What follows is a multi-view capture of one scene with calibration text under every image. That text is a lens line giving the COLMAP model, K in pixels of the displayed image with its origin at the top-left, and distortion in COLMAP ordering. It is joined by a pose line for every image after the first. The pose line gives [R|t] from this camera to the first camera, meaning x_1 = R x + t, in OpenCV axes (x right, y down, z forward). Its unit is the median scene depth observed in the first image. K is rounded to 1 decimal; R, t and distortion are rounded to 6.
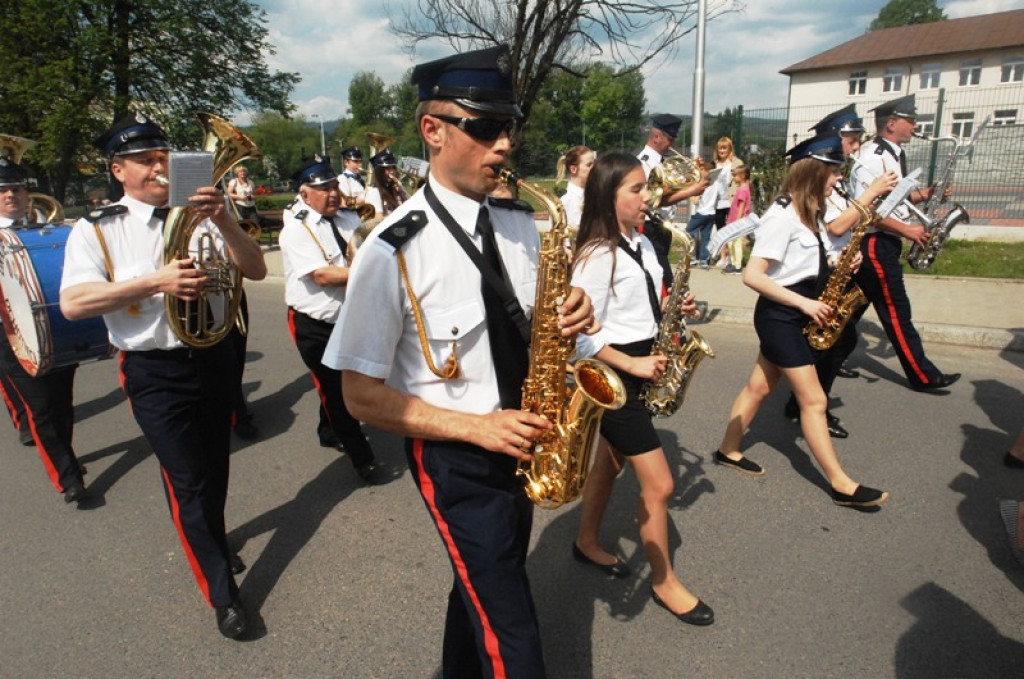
lens RADIAL K [[637.2, 0, 509.4], [0, 637.2, 337.7], [0, 0, 1]] dist [-0.063231, 0.035451]
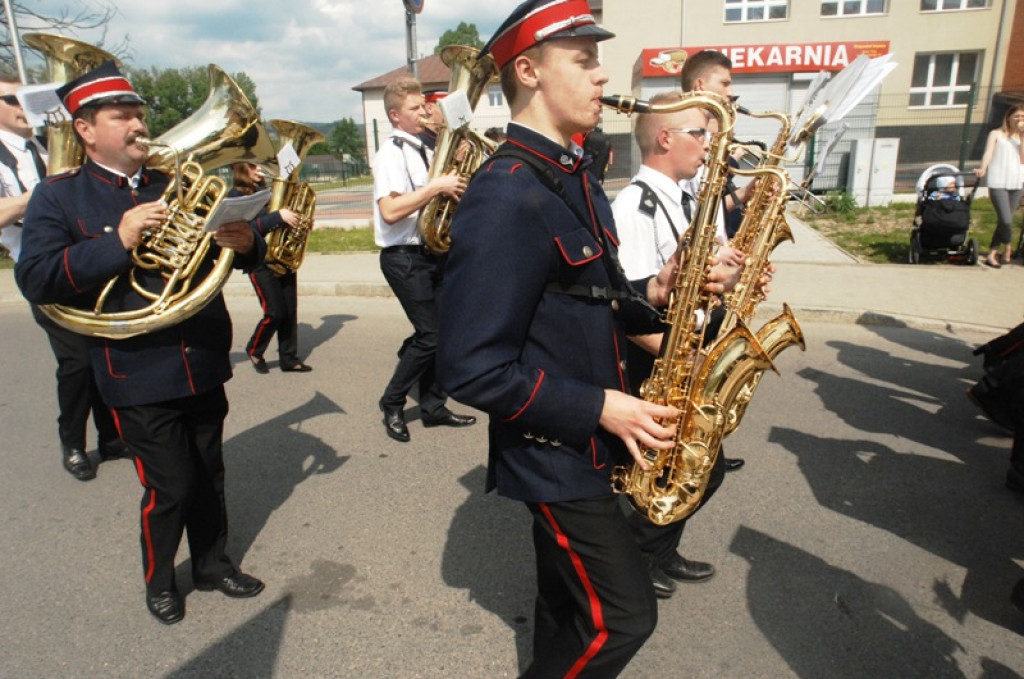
lens RADIAL K [[637.2, 0, 512.3], [0, 637.2, 337.8], [0, 0, 1]] dist [-0.063231, 0.035451]
pose [[0.859581, -0.136229, 0.492505, 0.172196], [0.141439, 0.989582, 0.026865, 0.052845], [-0.491034, 0.046567, 0.869895, -0.218055]]
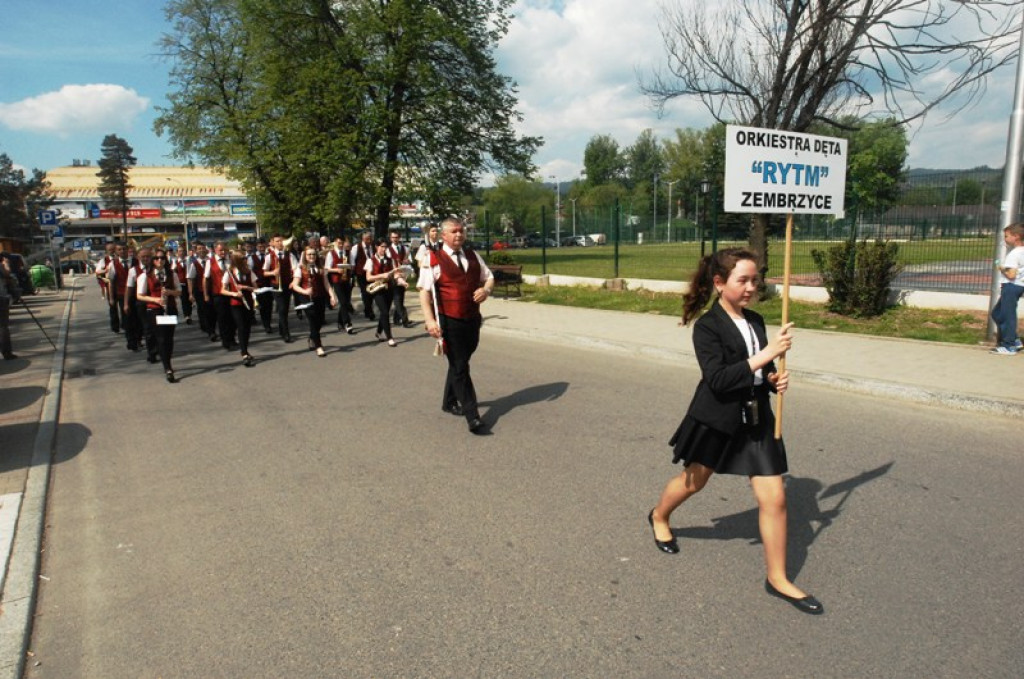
lens RADIAL K [[637.2, 0, 504.3], [0, 637.2, 335.9], [0, 0, 1]] dist [-0.063231, 0.035451]
pose [[0.937680, 0.060973, -0.342109, -0.012516], [-0.091928, 0.992938, -0.074996, -0.004255], [0.335120, 0.101771, 0.936663, 0.016234]]
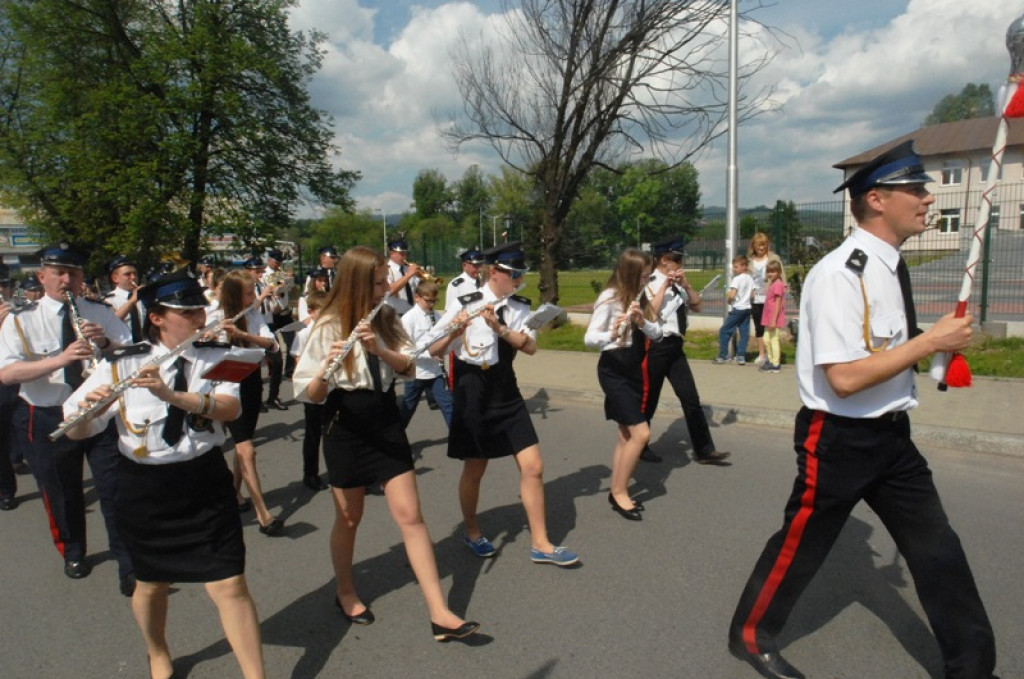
lens RADIAL K [[637.2, 0, 507.8], [0, 637.2, 334.8], [0, 0, 1]] dist [-0.063231, 0.035451]
pose [[0.995839, 0.013498, -0.090126, 0.015024], [-0.026206, 0.989612, -0.141353, -0.003755], [0.087282, 0.143127, 0.985848, 0.006724]]
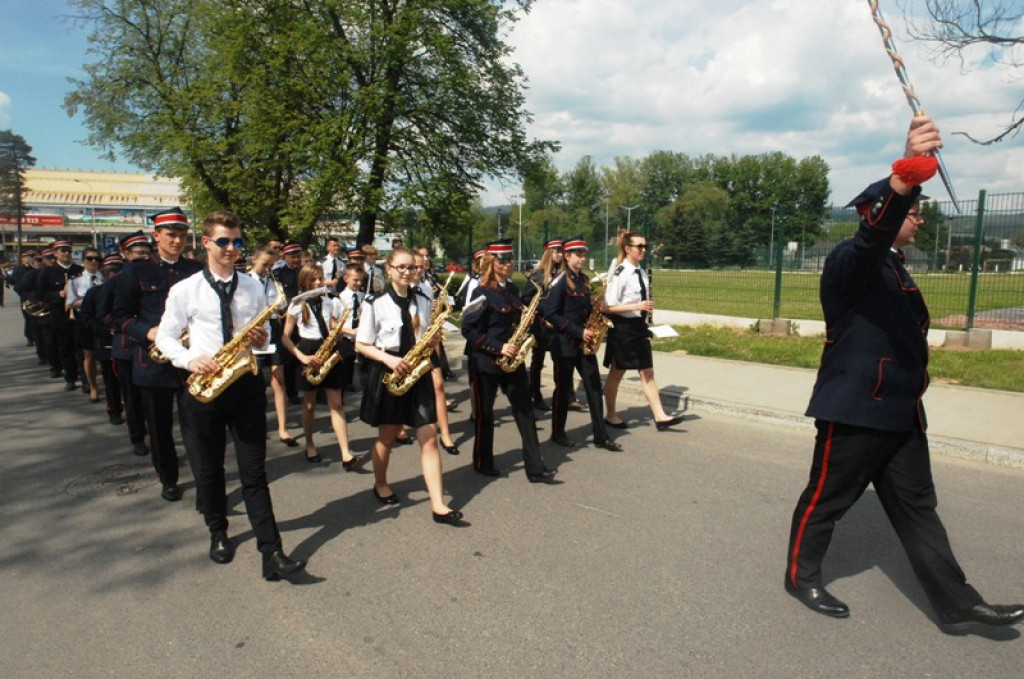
lens RADIAL K [[637.2, 0, 506.9], [0, 637.2, 332.9], [0, 0, 1]] dist [-0.063231, 0.035451]
pose [[0.972404, 0.061577, -0.225029, -0.216983], [-0.092059, 0.987547, -0.127577, -0.035633], [0.214371, 0.144772, 0.965964, 0.176443]]
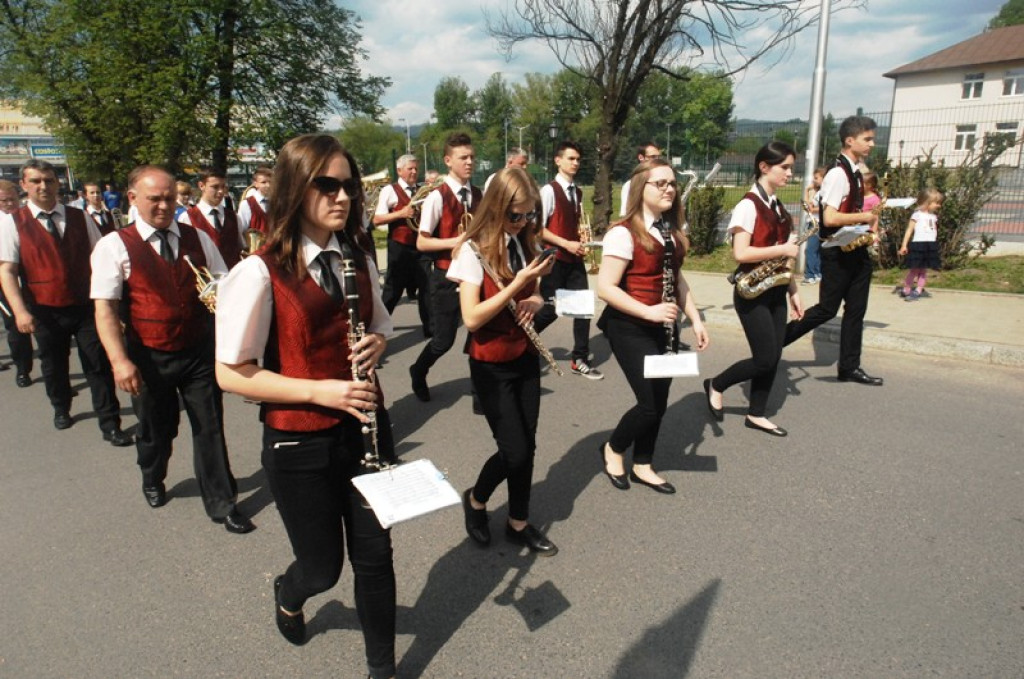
lens RADIAL K [[637.2, 0, 508.4], [0, 637.2, 338.0], [0, 0, 1]] dist [-0.063231, 0.035451]
pose [[0.992433, 0.039845, -0.116142, -0.011353], [-0.040661, 0.999162, -0.004666, -0.002509], [0.115859, 0.009354, 0.993222, 0.013058]]
